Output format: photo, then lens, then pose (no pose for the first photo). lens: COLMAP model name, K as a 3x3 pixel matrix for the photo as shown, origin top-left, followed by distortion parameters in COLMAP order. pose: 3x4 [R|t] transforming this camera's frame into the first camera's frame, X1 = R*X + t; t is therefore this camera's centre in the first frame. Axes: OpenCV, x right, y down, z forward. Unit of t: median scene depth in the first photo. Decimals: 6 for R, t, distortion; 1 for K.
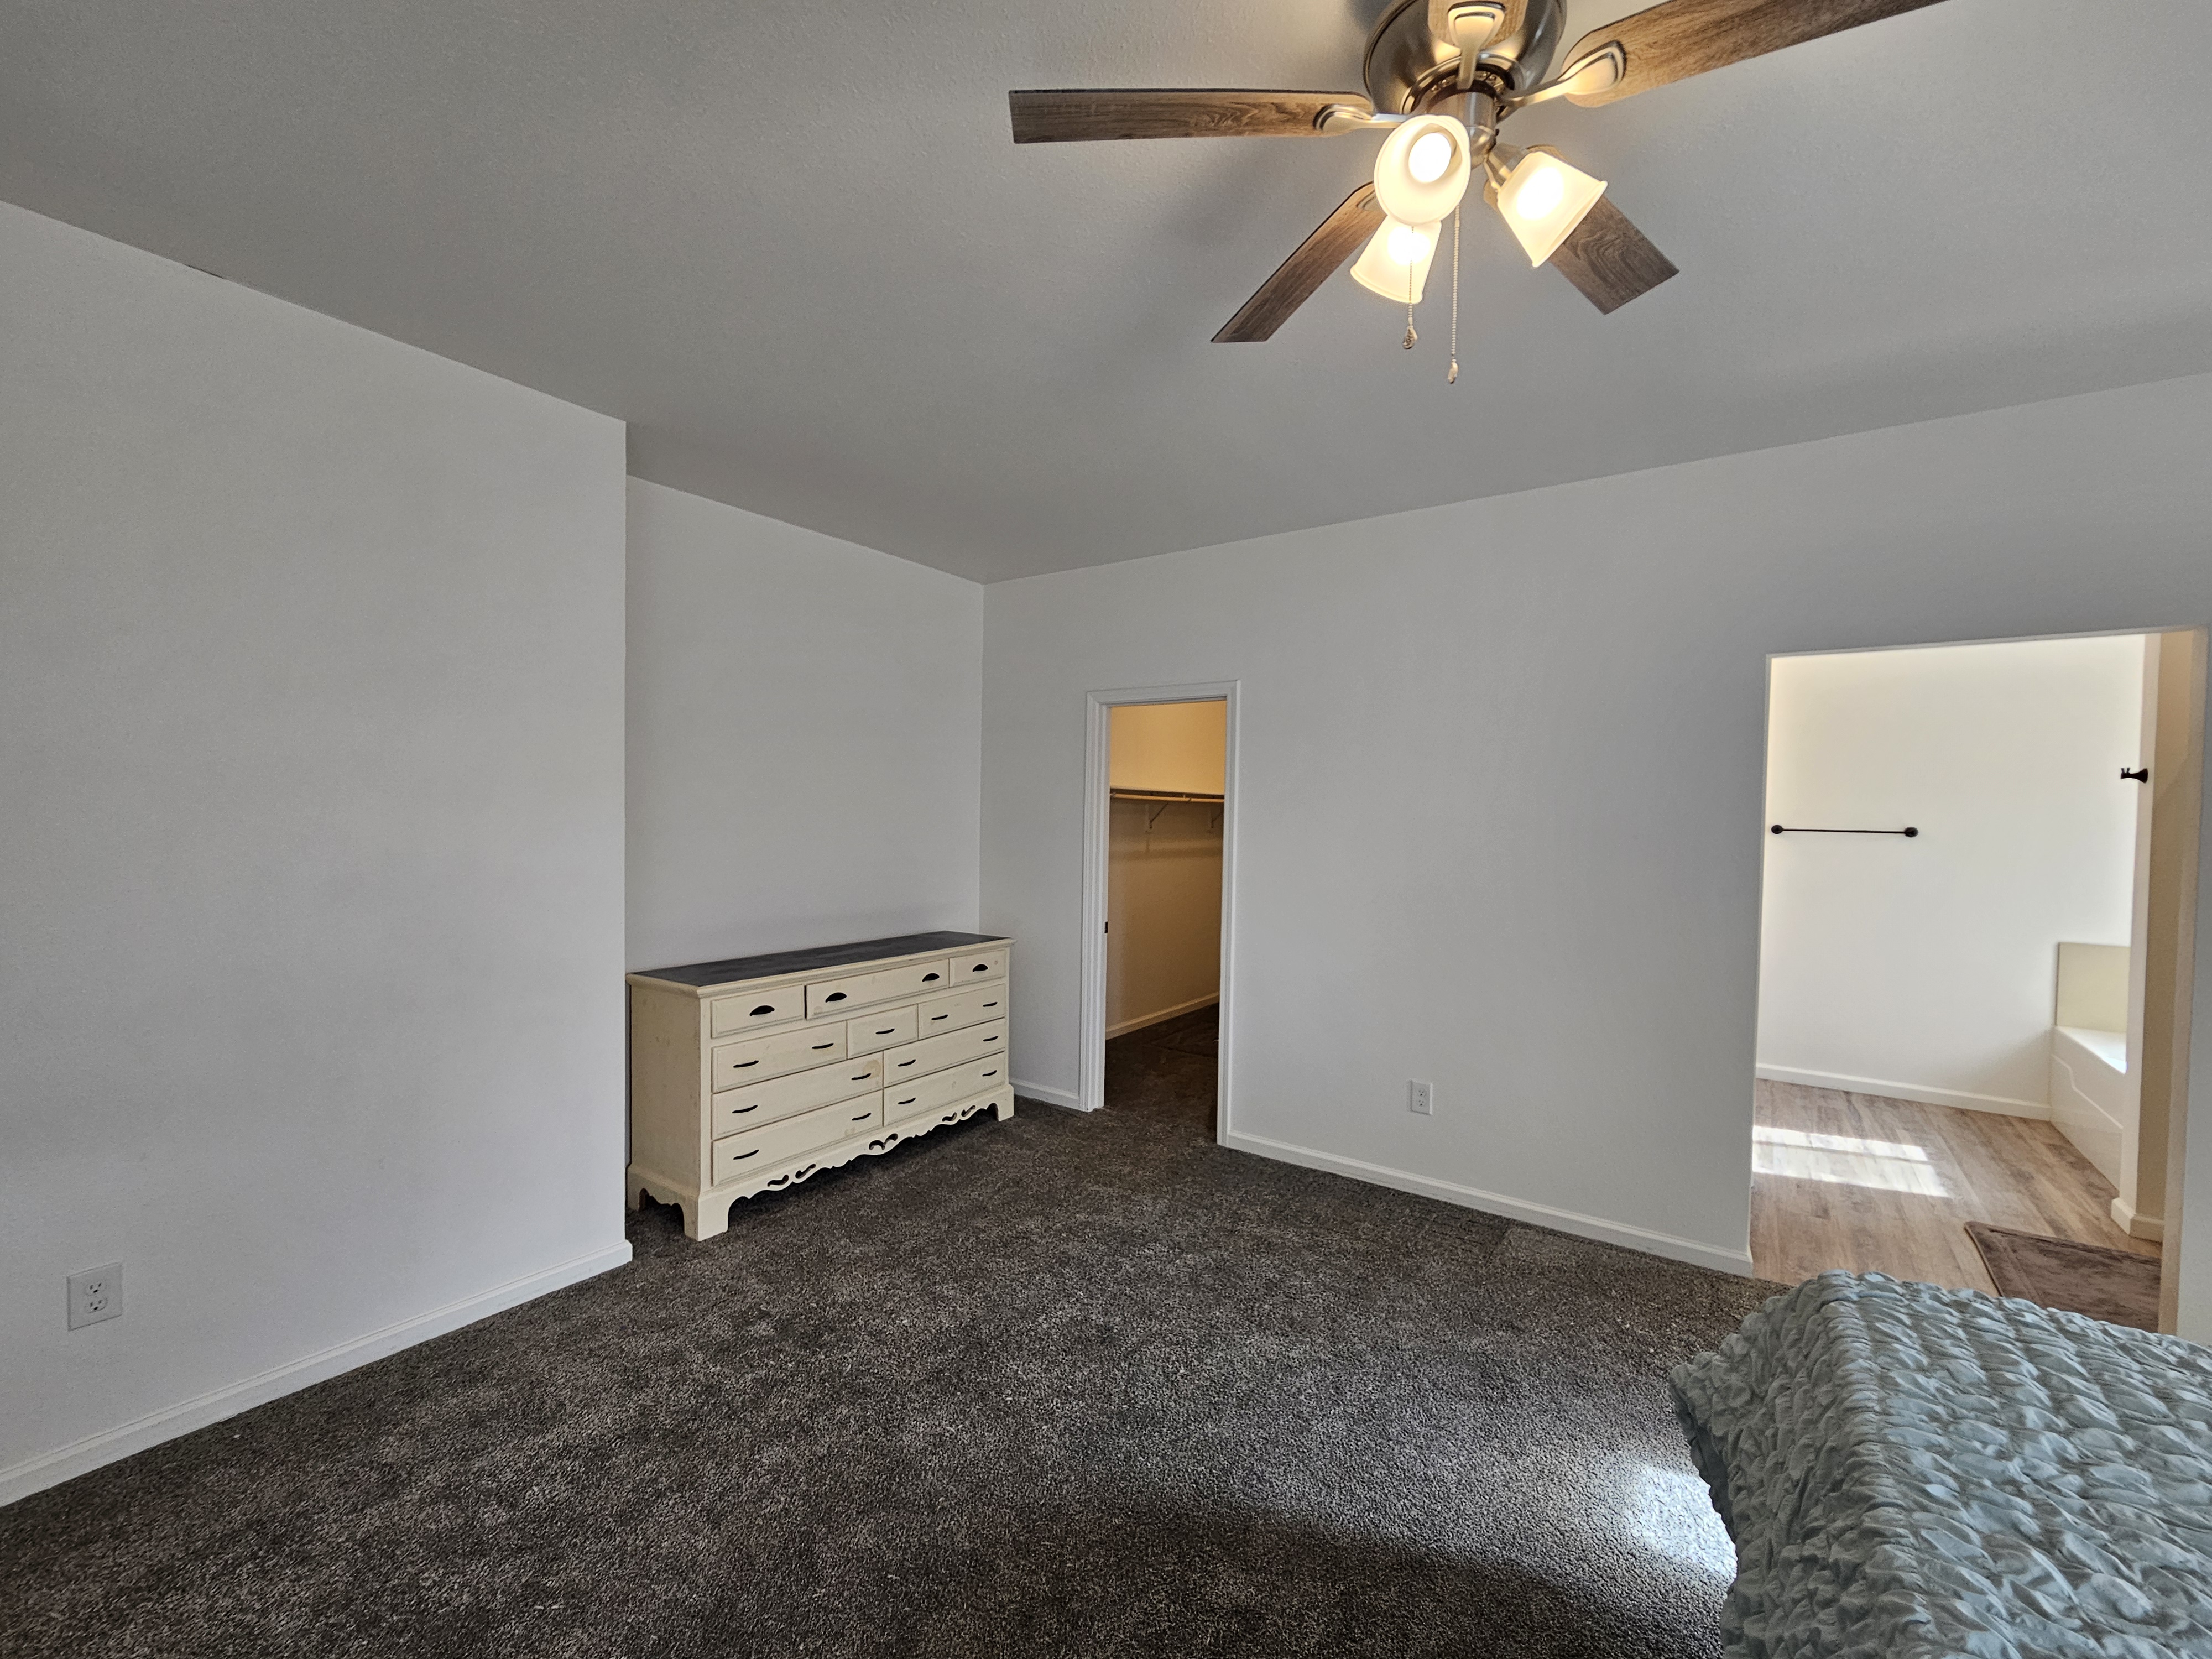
lens RADIAL K [[917.9, 0, 1109.7], [0, 917.9, 835.6], [0, 0, 1]] dist [-0.001420, 0.001321]
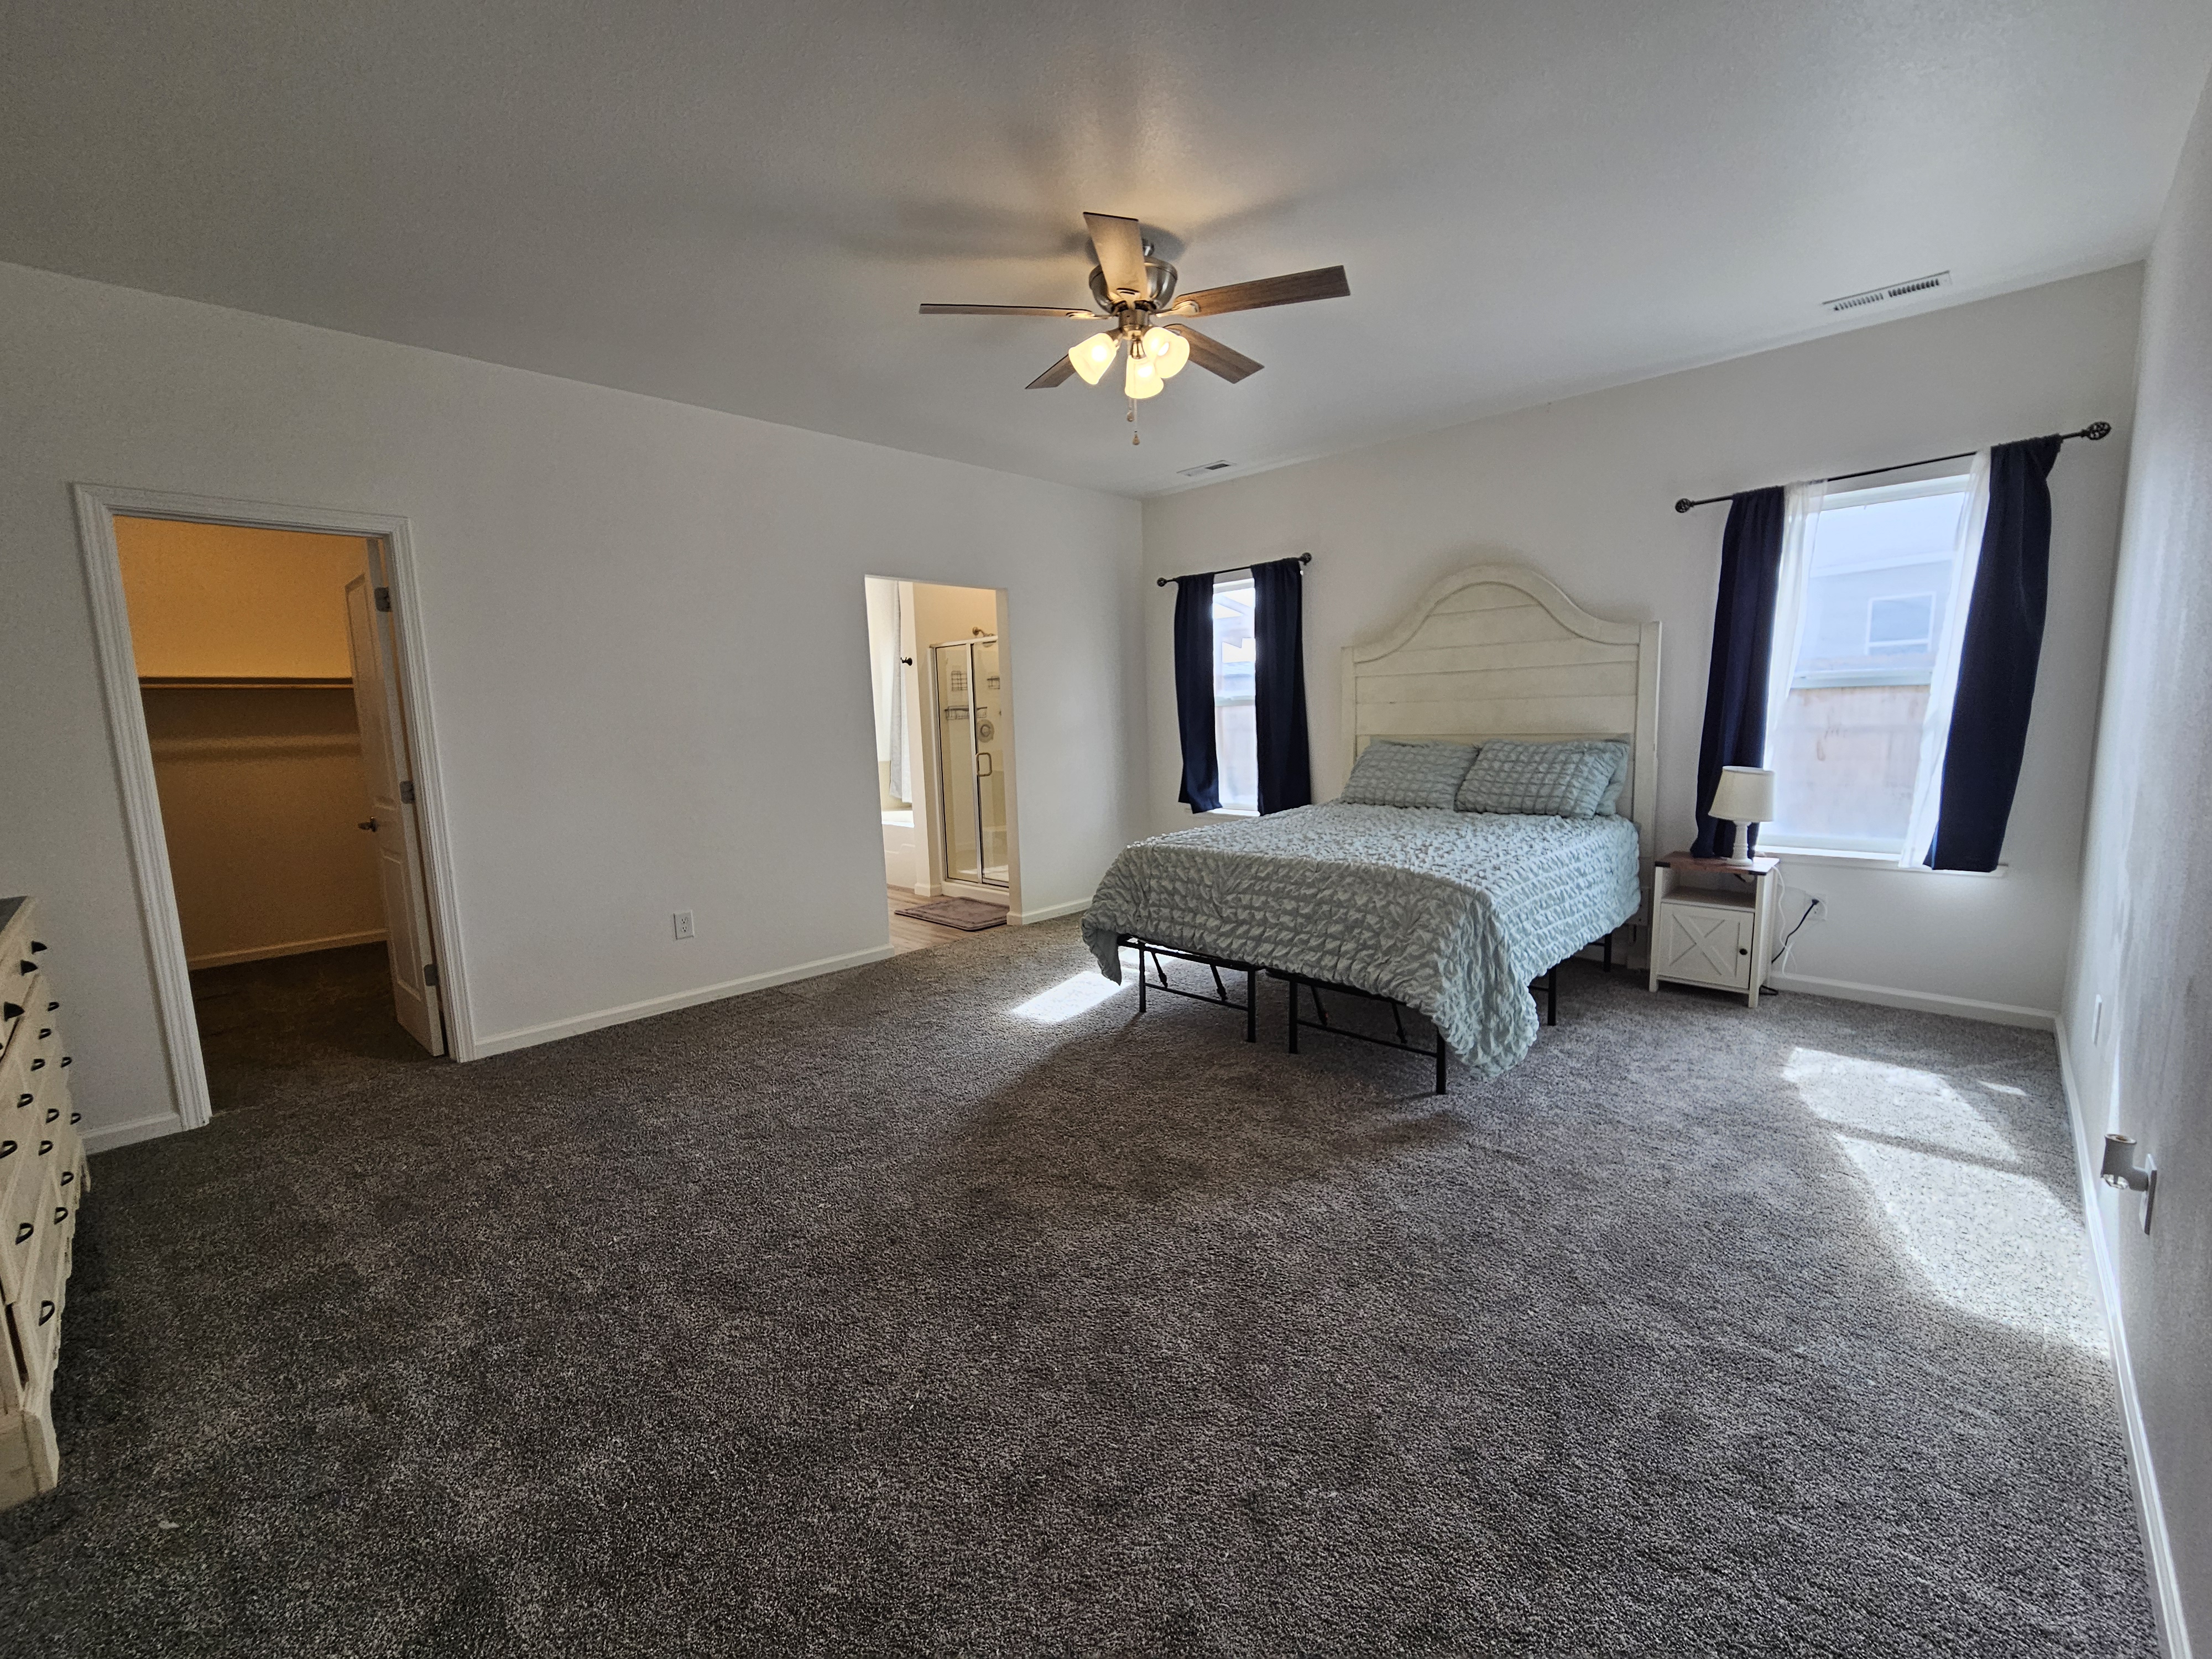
lens RADIAL K [[917.9, 0, 1109.7], [0, 917.9, 835.6], [0, 0, 1]] dist [-0.001420, 0.001321]
pose [[0.186843, -0.172905, 0.967054, -0.774174], [0.052839, 0.984733, 0.165857, 0.005836], [-0.980968, 0.020109, 0.193127, 0.271587]]
